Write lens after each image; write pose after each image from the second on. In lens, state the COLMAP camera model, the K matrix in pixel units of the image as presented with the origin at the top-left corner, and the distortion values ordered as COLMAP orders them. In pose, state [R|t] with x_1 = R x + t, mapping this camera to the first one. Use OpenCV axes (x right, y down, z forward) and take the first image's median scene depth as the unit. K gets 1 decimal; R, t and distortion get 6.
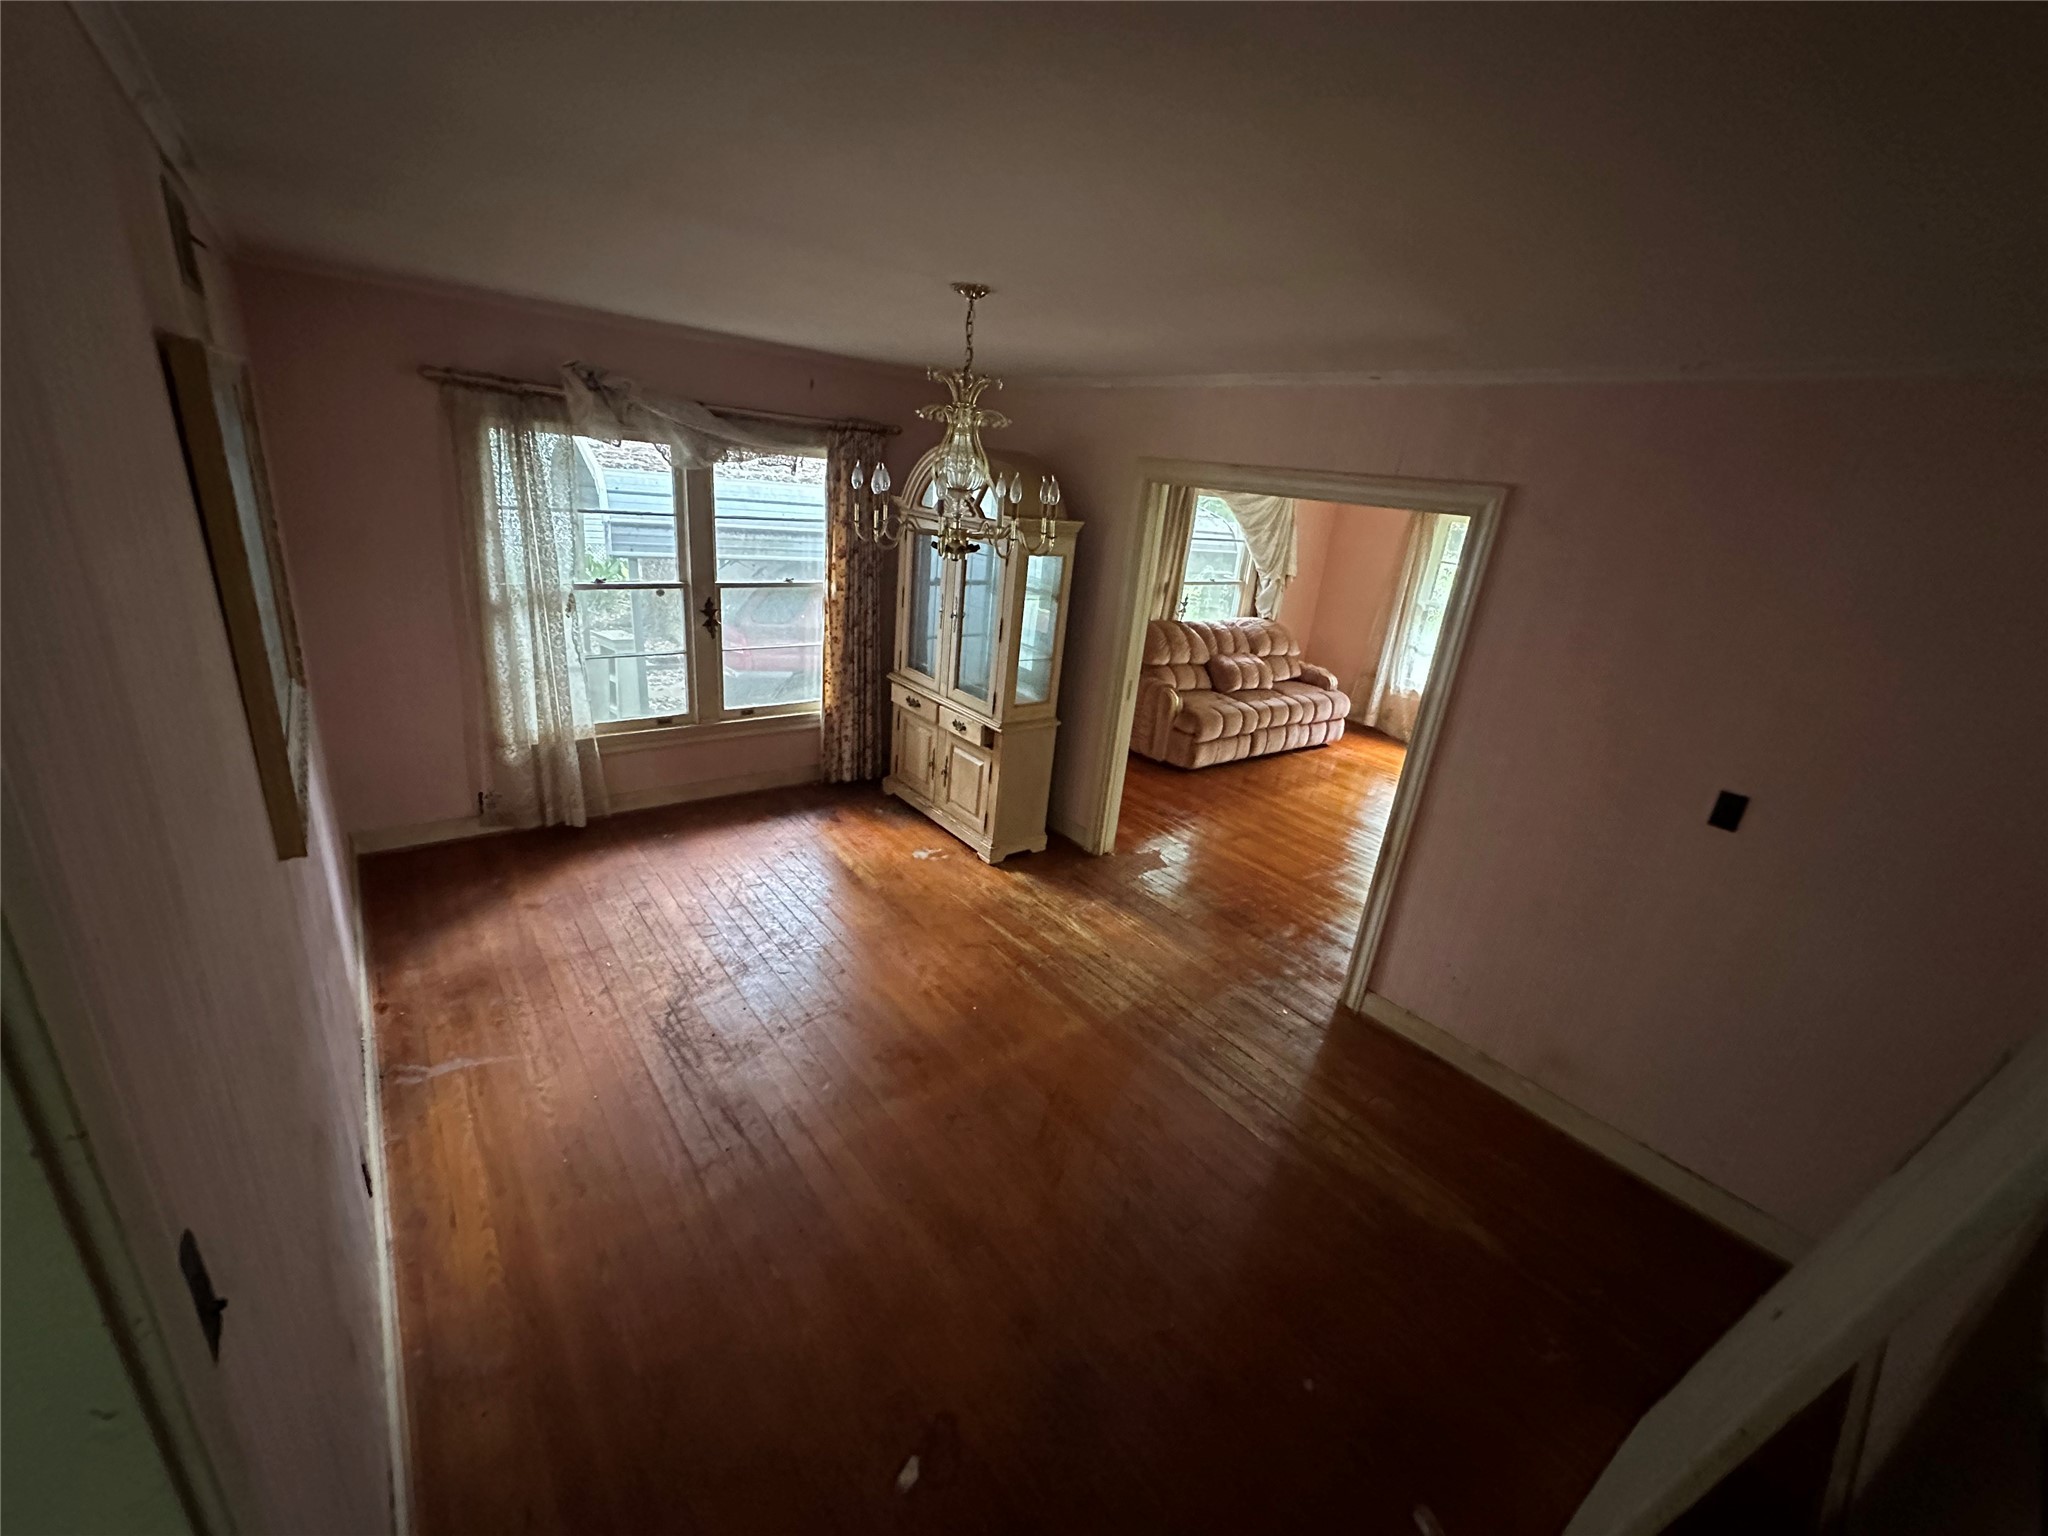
lens RADIAL K [[815.0, 0, 1024.0], [0, 815.0, 768.0], [0, 0, 1]] dist [-0.002310, -0.000176]
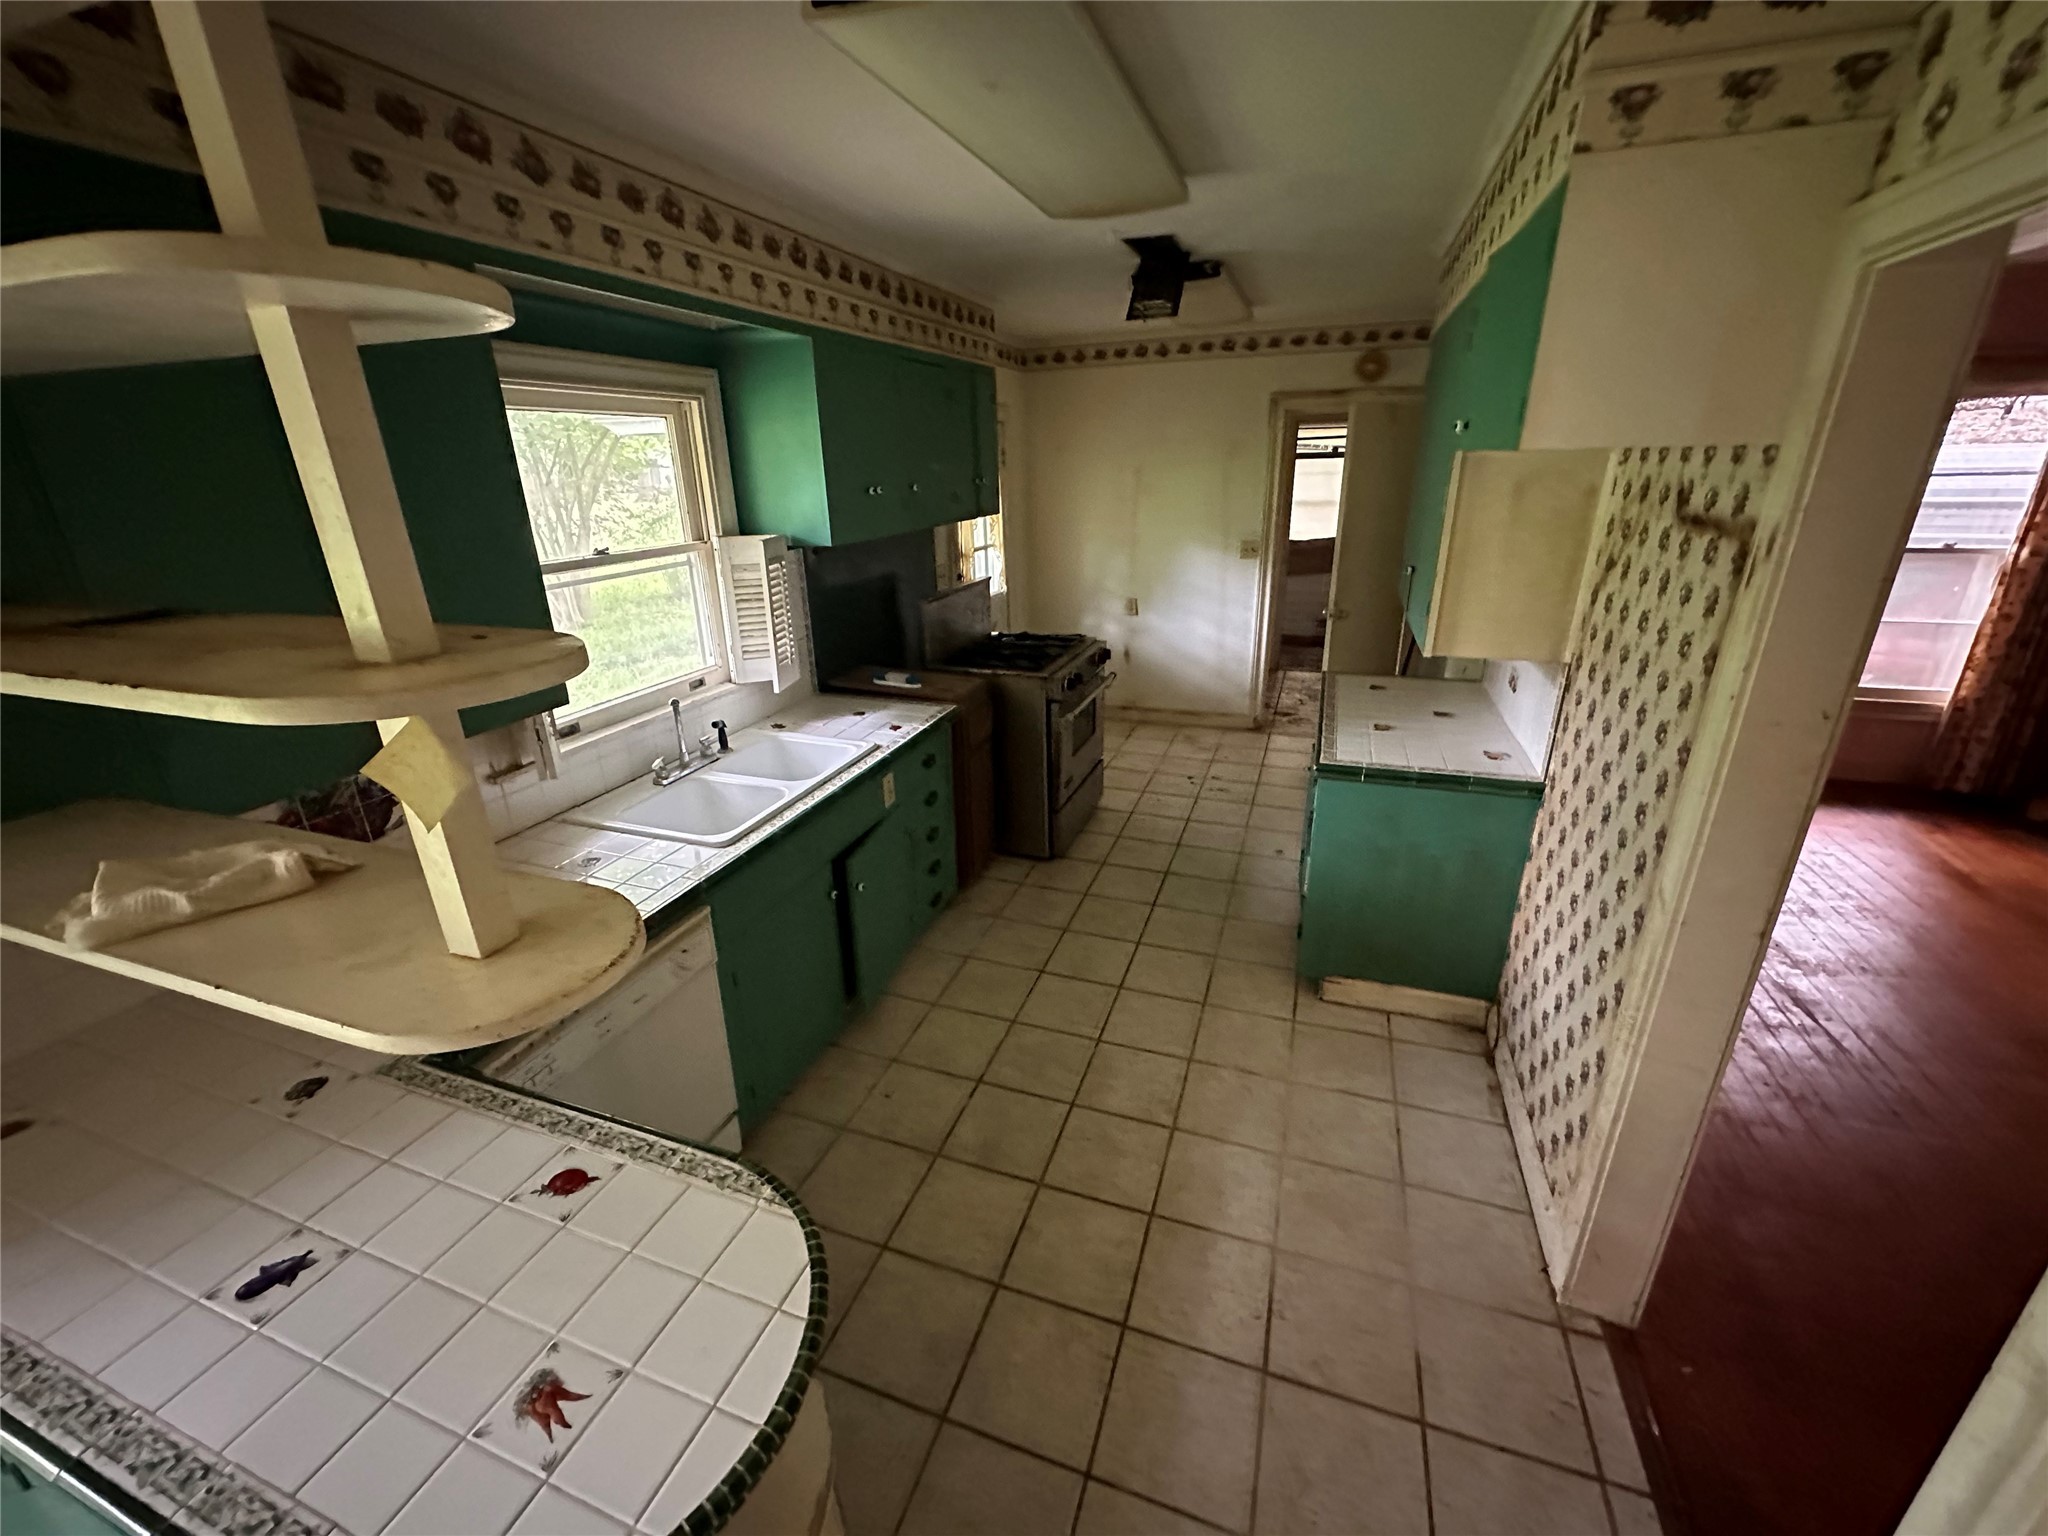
lens RADIAL K [[815.0, 0, 1024.0], [0, 815.0, 768.0], [0, 0, 1]] dist [-0.002310, -0.000176]
pose [[0.521521, 0.193848, -0.830927, -0.037673], [-0.220903, 0.971322, 0.087954, 0.139888], [0.824147, 0.137684, 0.549386, -0.251195]]
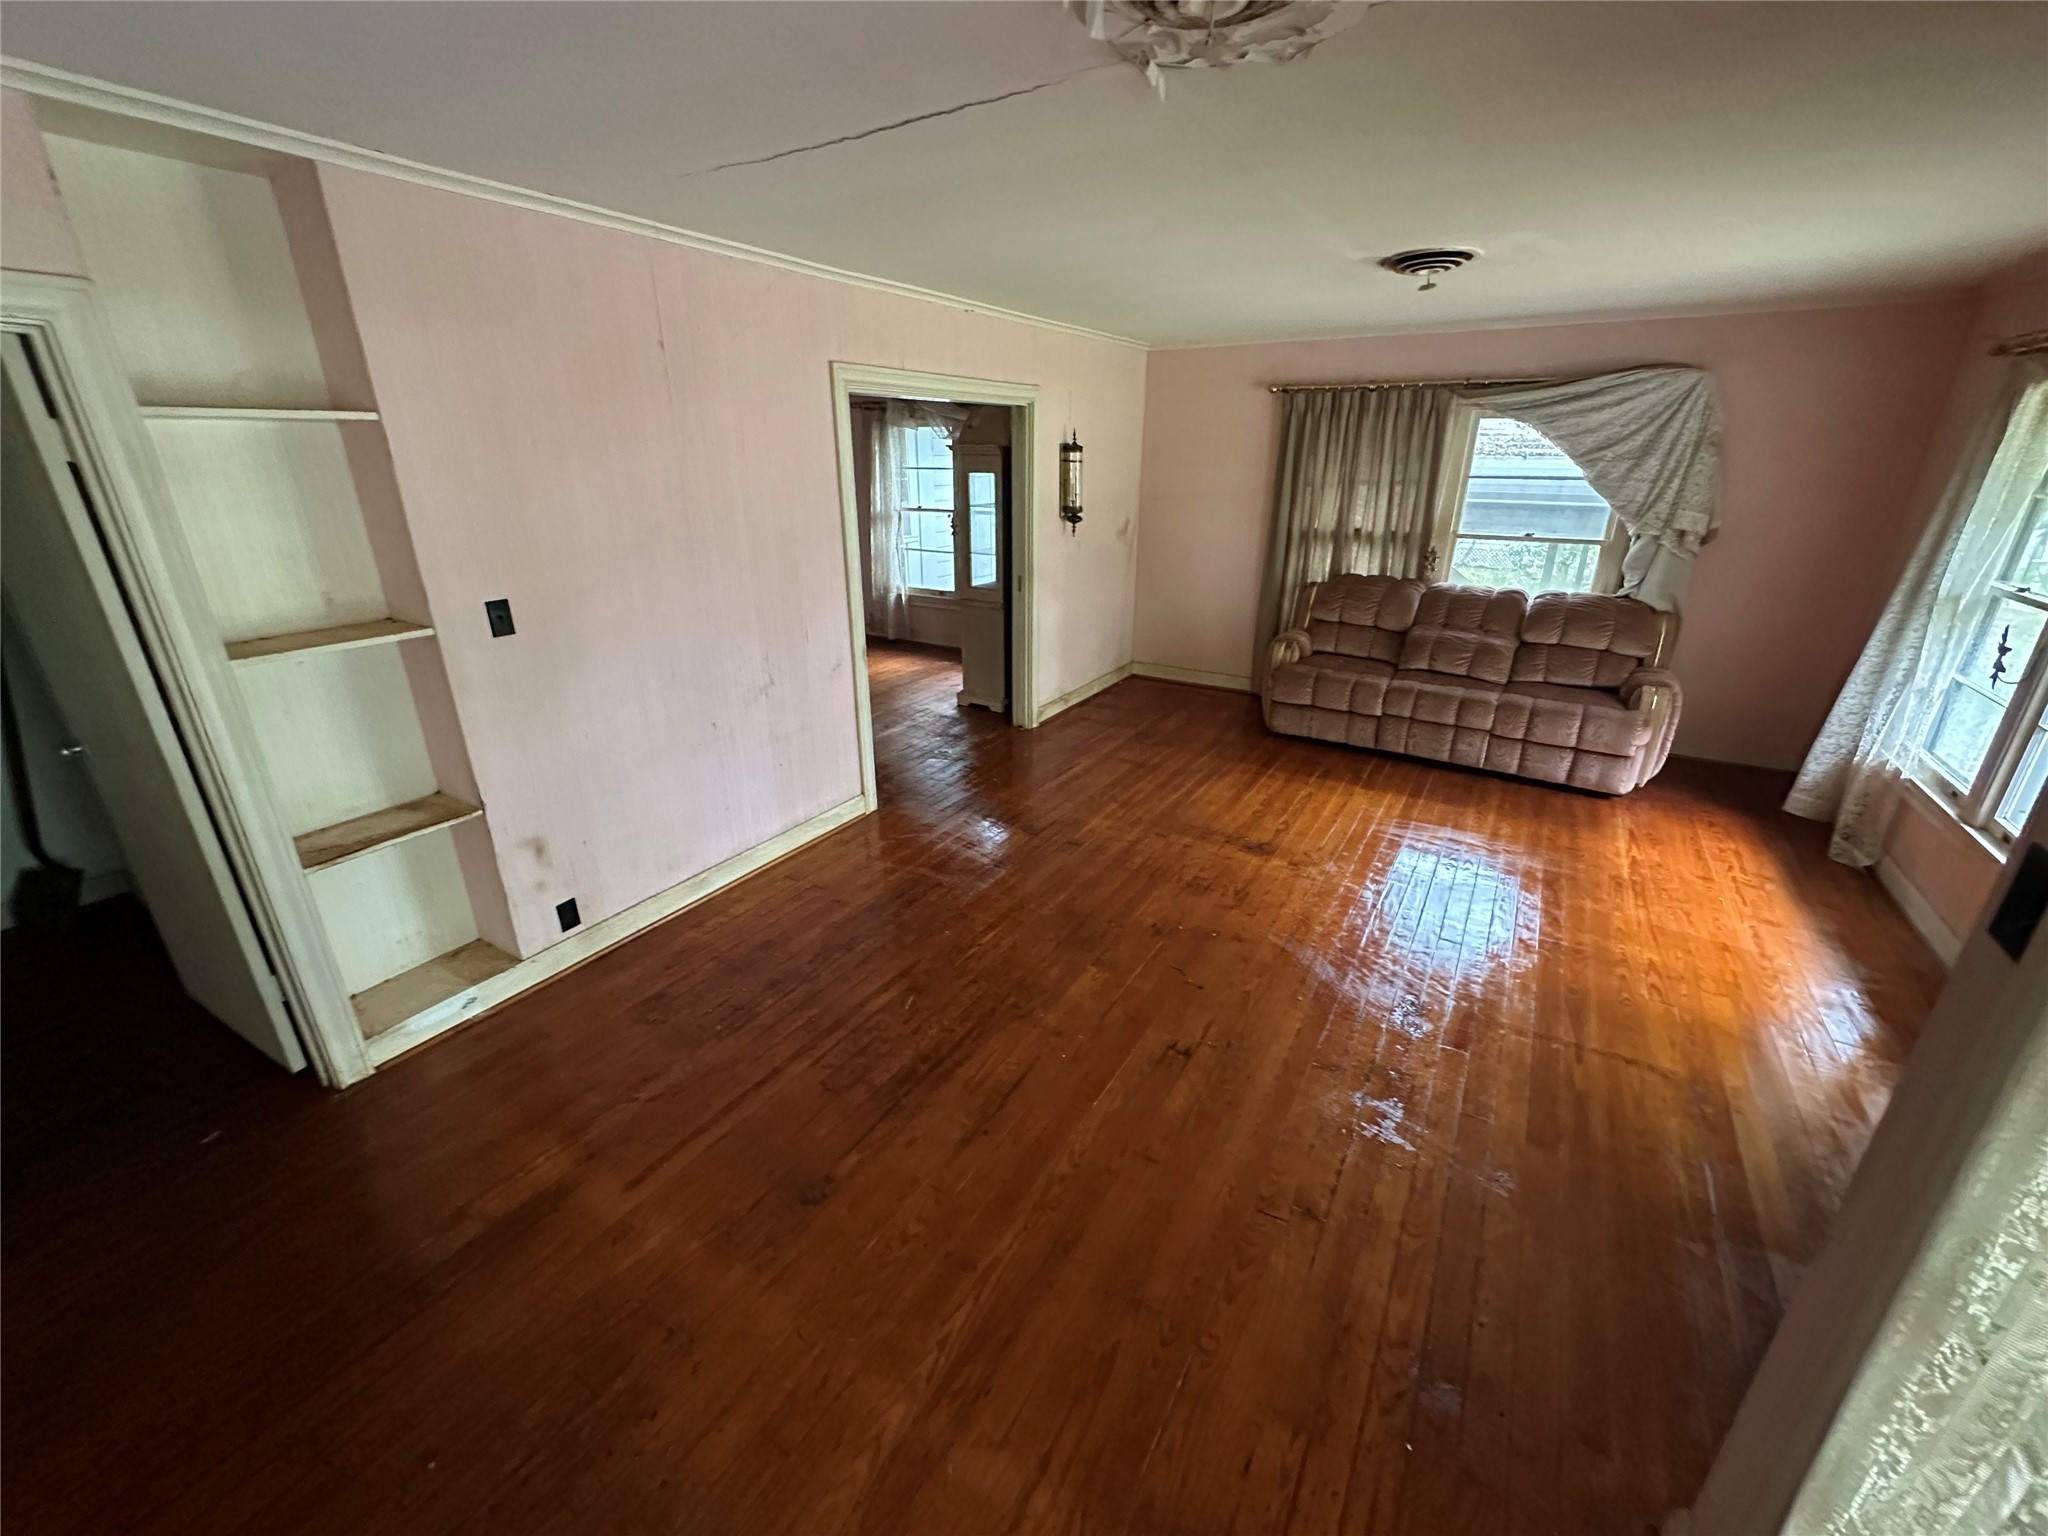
lens RADIAL K [[815.0, 0, 1024.0], [0, 815.0, 768.0], [0, 0, 1]] dist [-0.002310, -0.000176]
pose [[0.327065, 0.250384, -0.911228, 1.198669], [-0.295324, 0.943046, 0.153126, -0.022035], [0.897670, 0.219025, 0.382382, 0.557247]]
